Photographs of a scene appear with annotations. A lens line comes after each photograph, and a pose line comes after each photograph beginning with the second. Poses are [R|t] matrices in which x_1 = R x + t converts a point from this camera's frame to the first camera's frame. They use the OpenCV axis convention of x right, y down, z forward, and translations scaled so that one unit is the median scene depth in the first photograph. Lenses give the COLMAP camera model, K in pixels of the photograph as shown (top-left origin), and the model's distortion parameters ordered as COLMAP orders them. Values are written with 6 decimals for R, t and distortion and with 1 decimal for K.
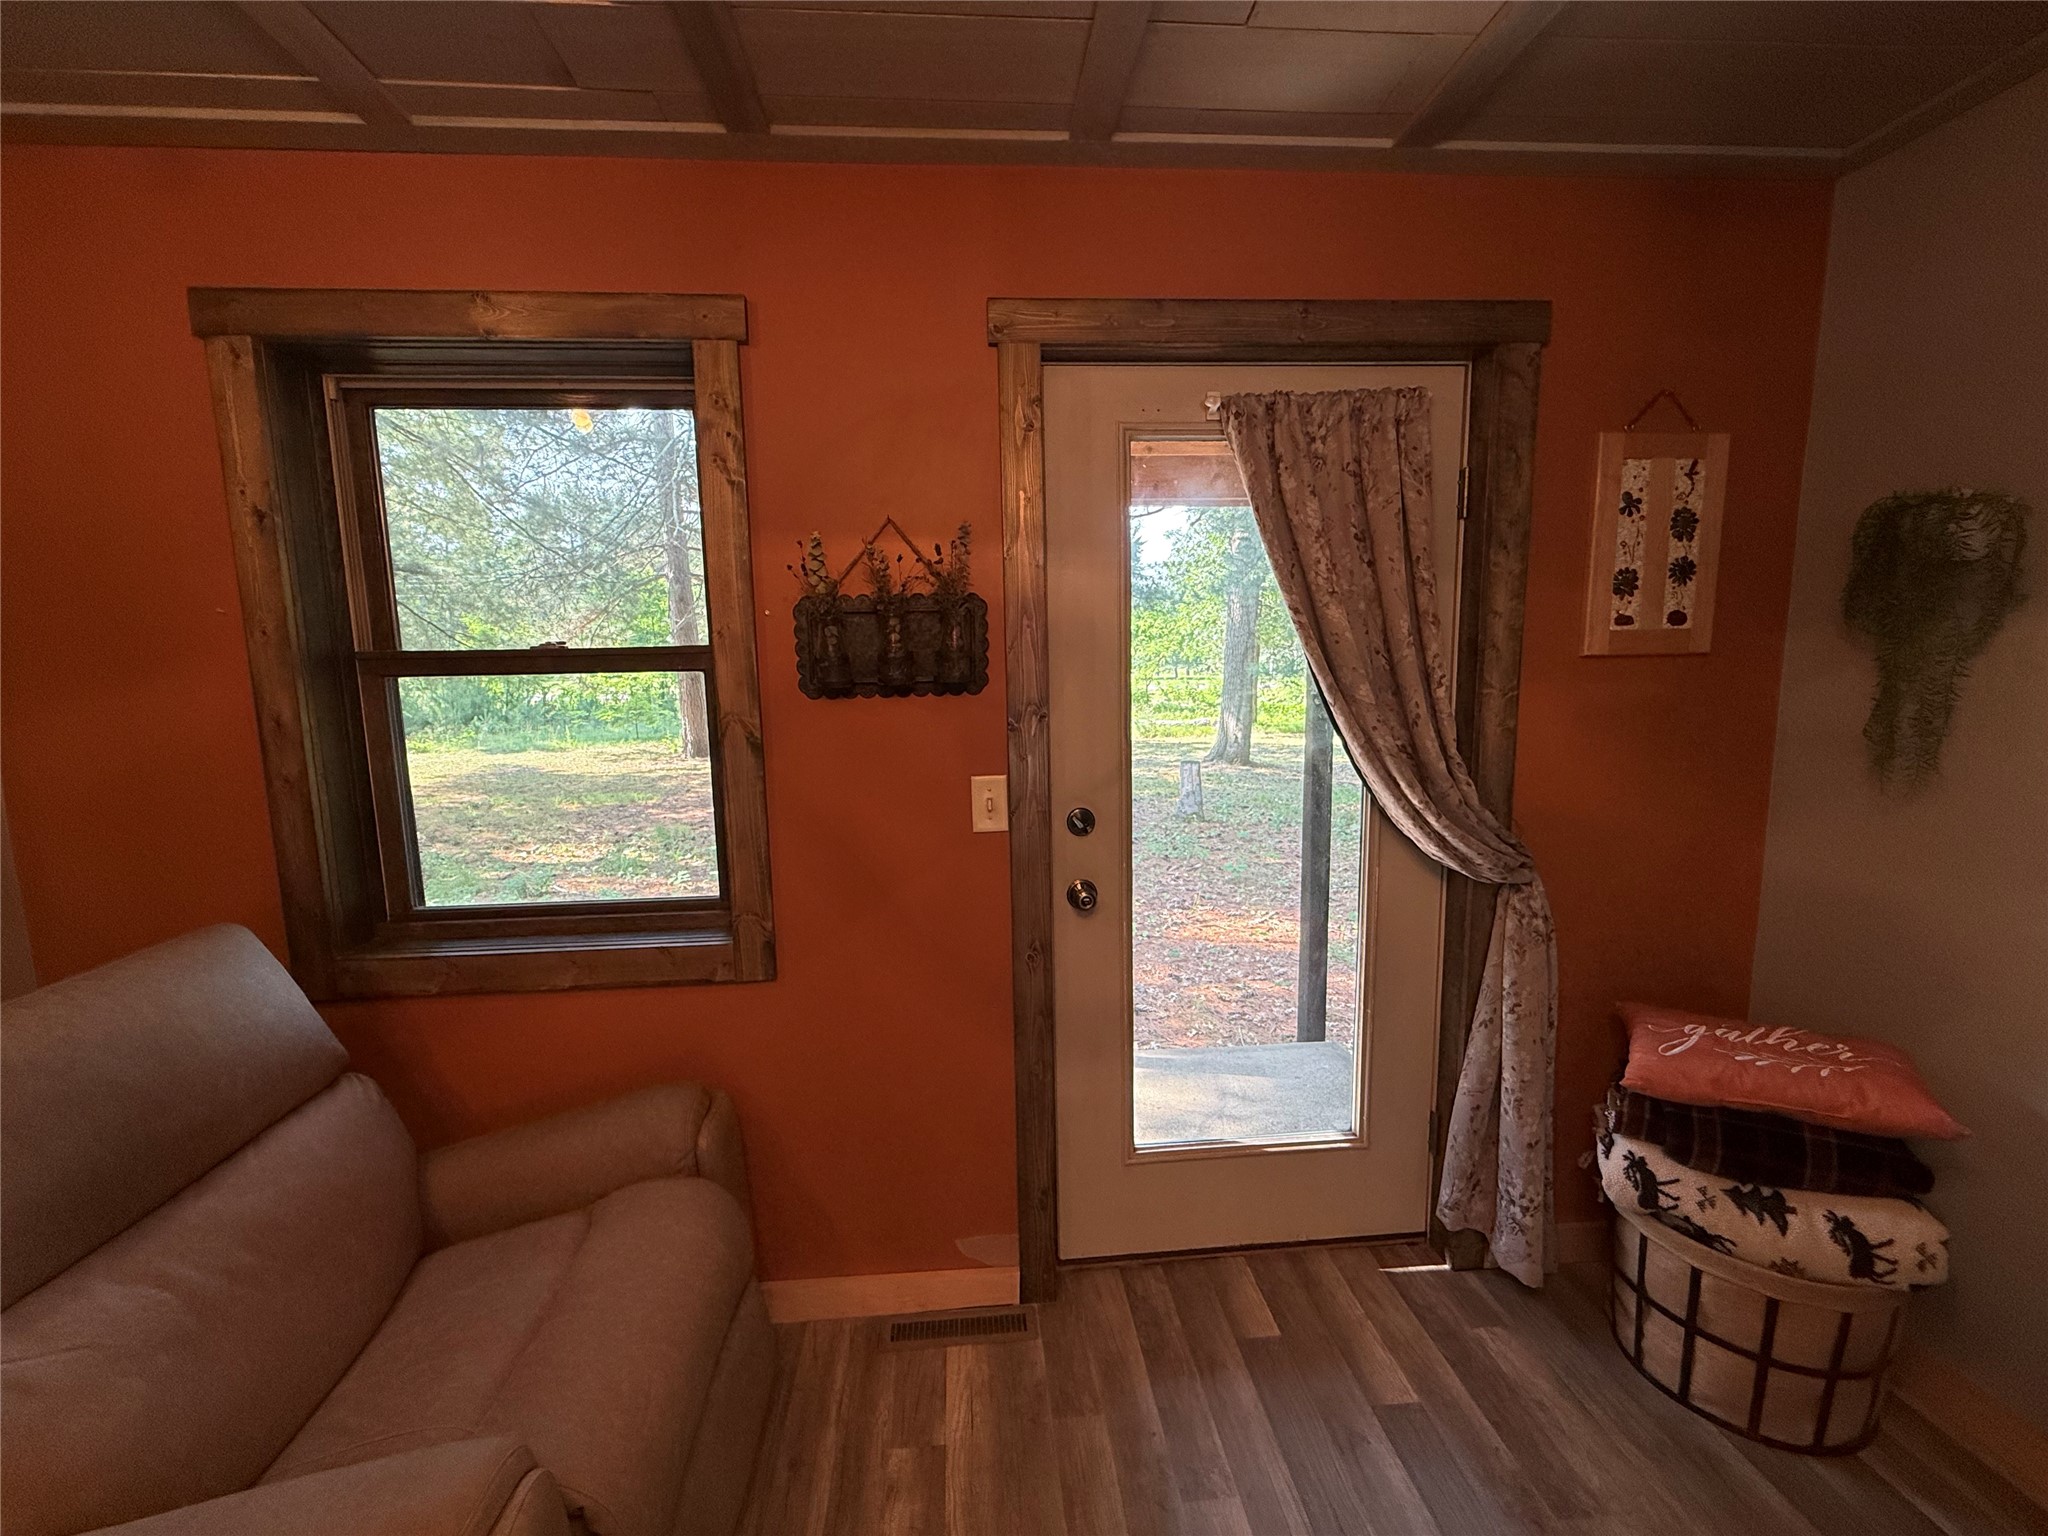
lens RADIAL K [[815.3, 0, 1017.9], [0, 815.3, 769.6], [0, 0, 1]] dist [0.000651, 0.000191]
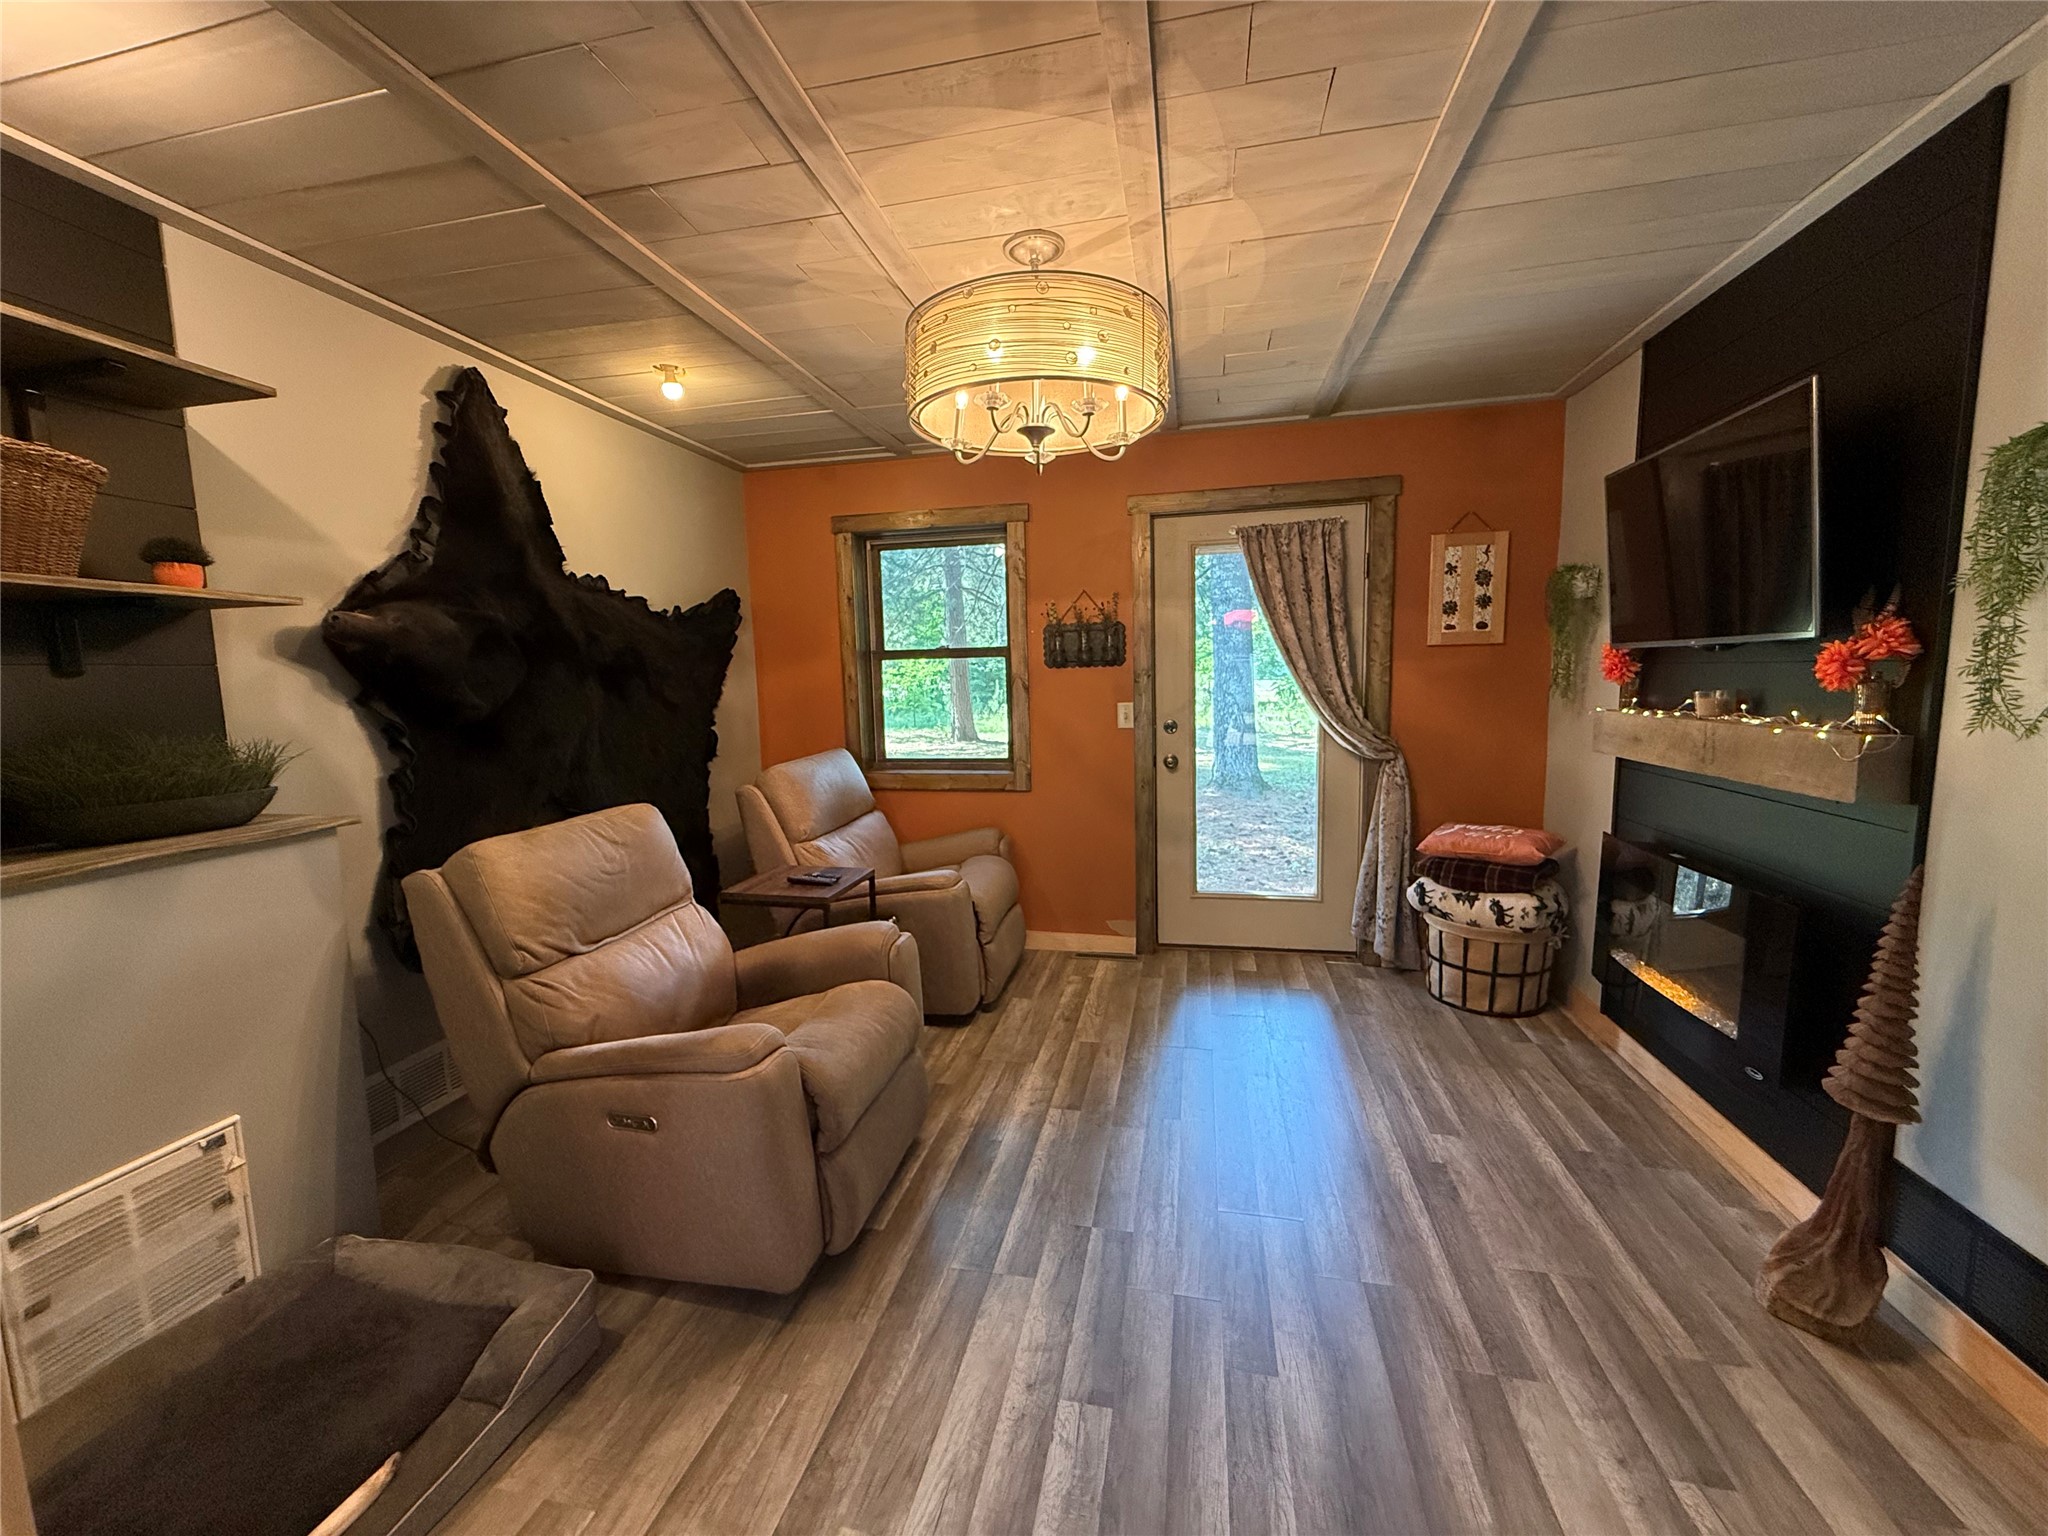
lens RADIAL K [[815.3, 0, 1022.5], [0, 815.3, 771.7], [0, 0, 1]] dist [0.000651, 0.000191]
pose [[0.957965, 0.031646, -0.285134, 0.336969], [-0.031007, 0.999496, 0.006755, 0.190312], [0.285204, 0.002370, 0.958464, -1.219841]]
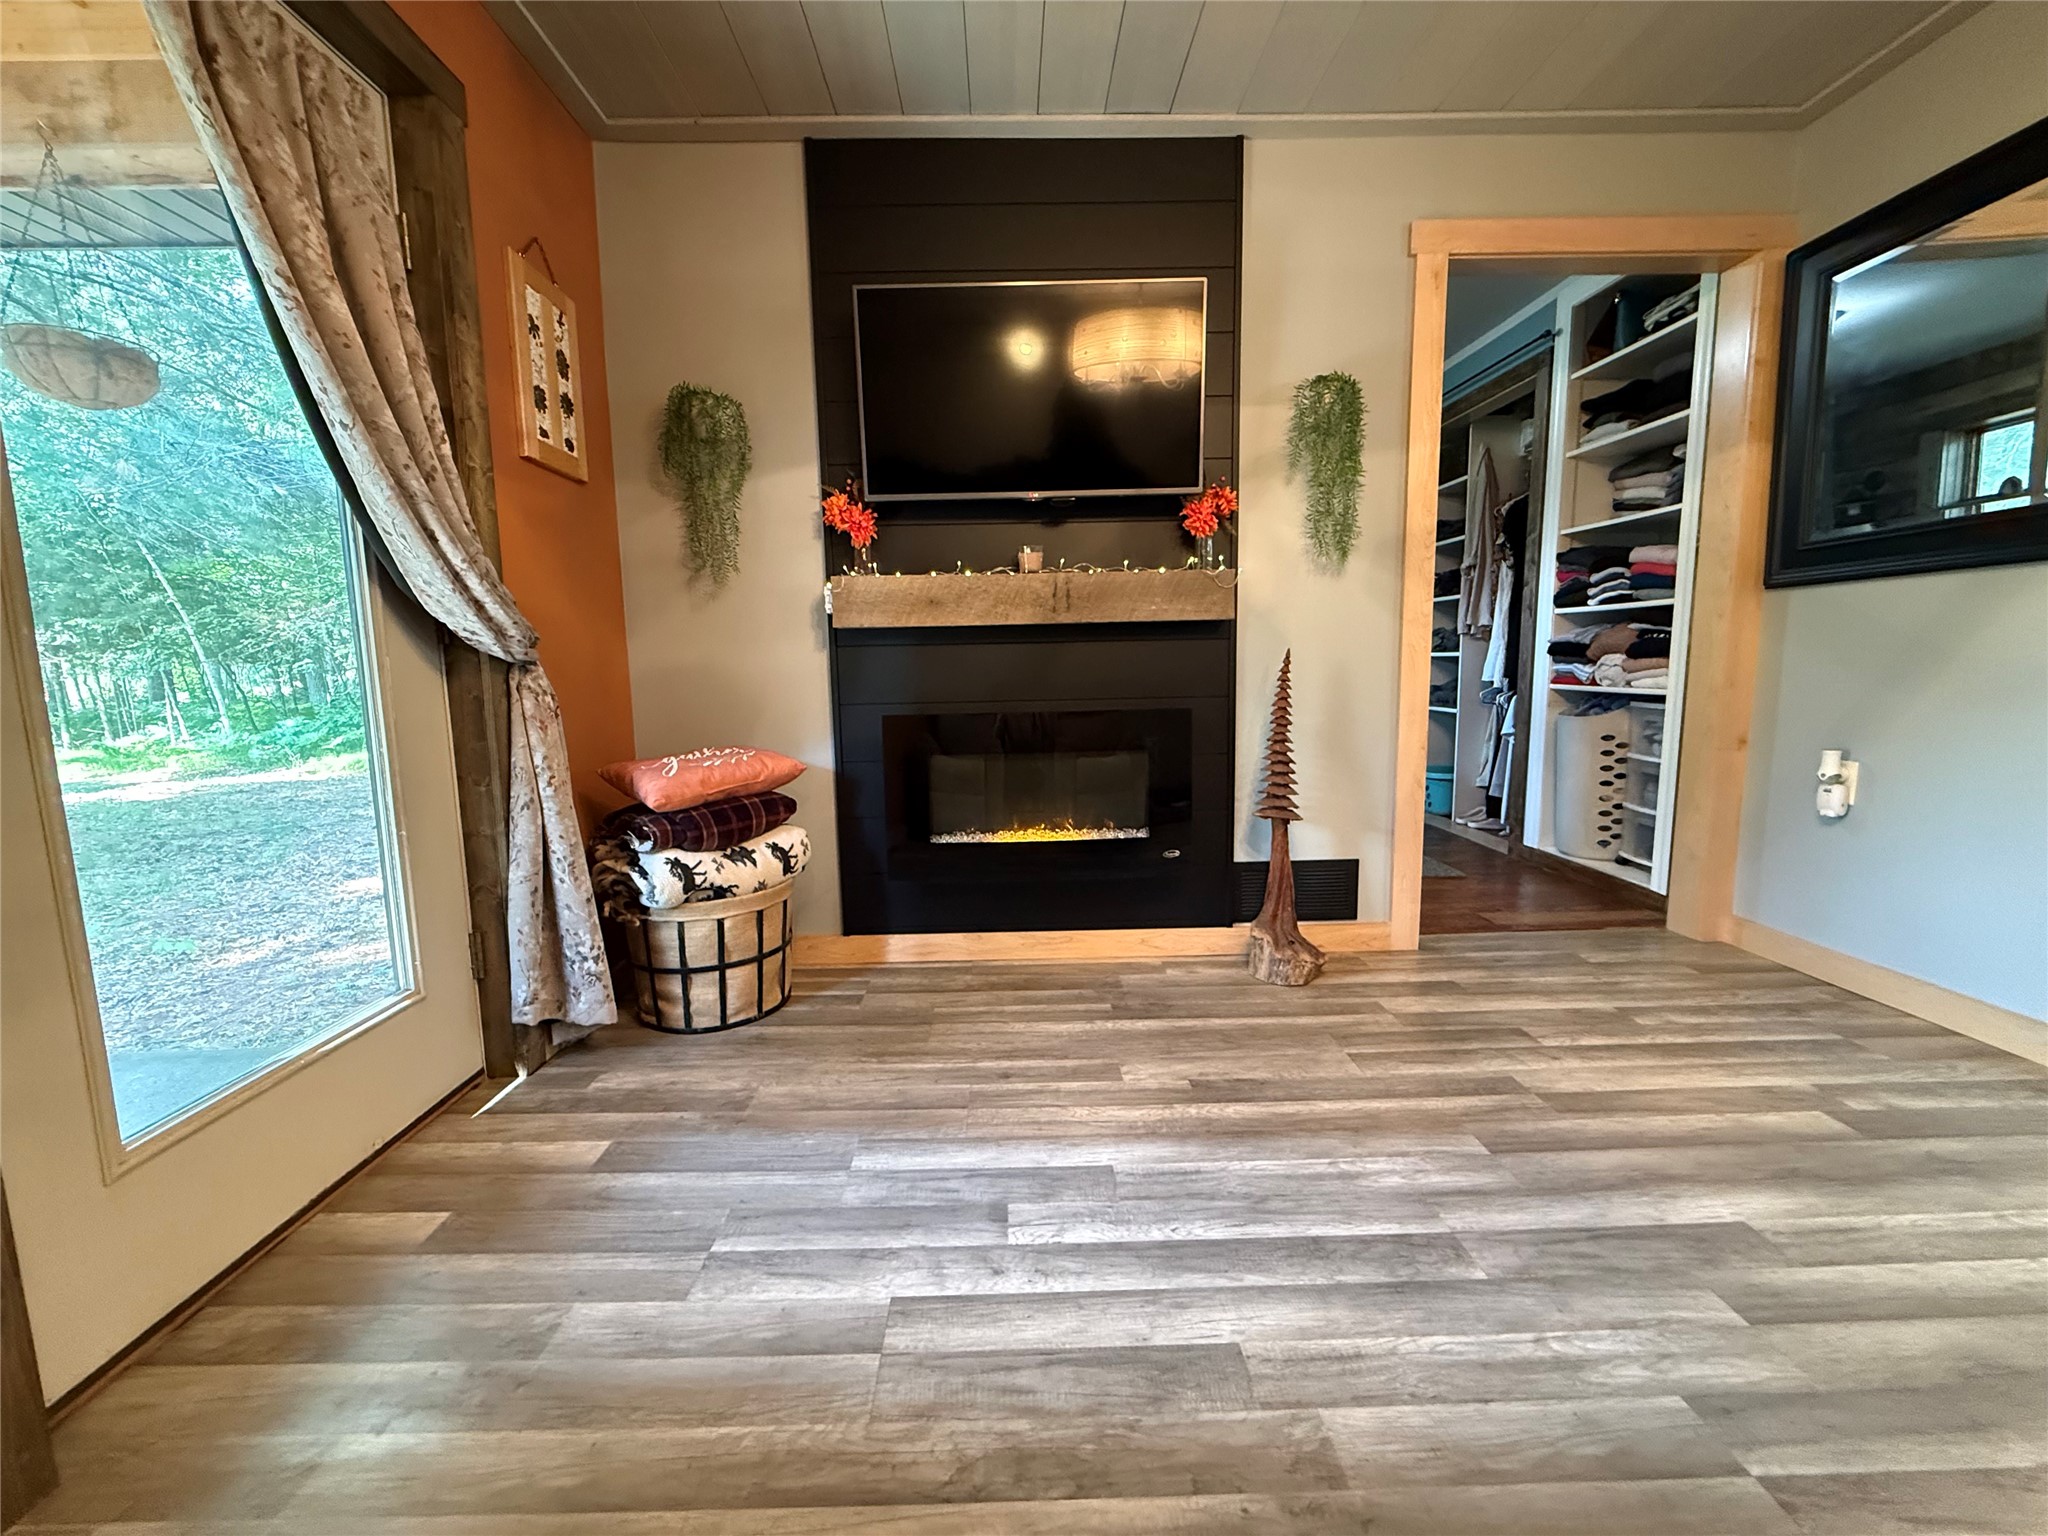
lens RADIAL K [[815.3, 0, 1015.7], [0, 815.3, 766.6], [0, 0, 1]] dist [0.000651, 0.000191]
pose [[0.061211, -0.109191, 0.992134, -0.408745], [0.141211, 0.984948, 0.099688, 0.262876], [-0.988085, 0.133998, 0.075709, 0.336552]]
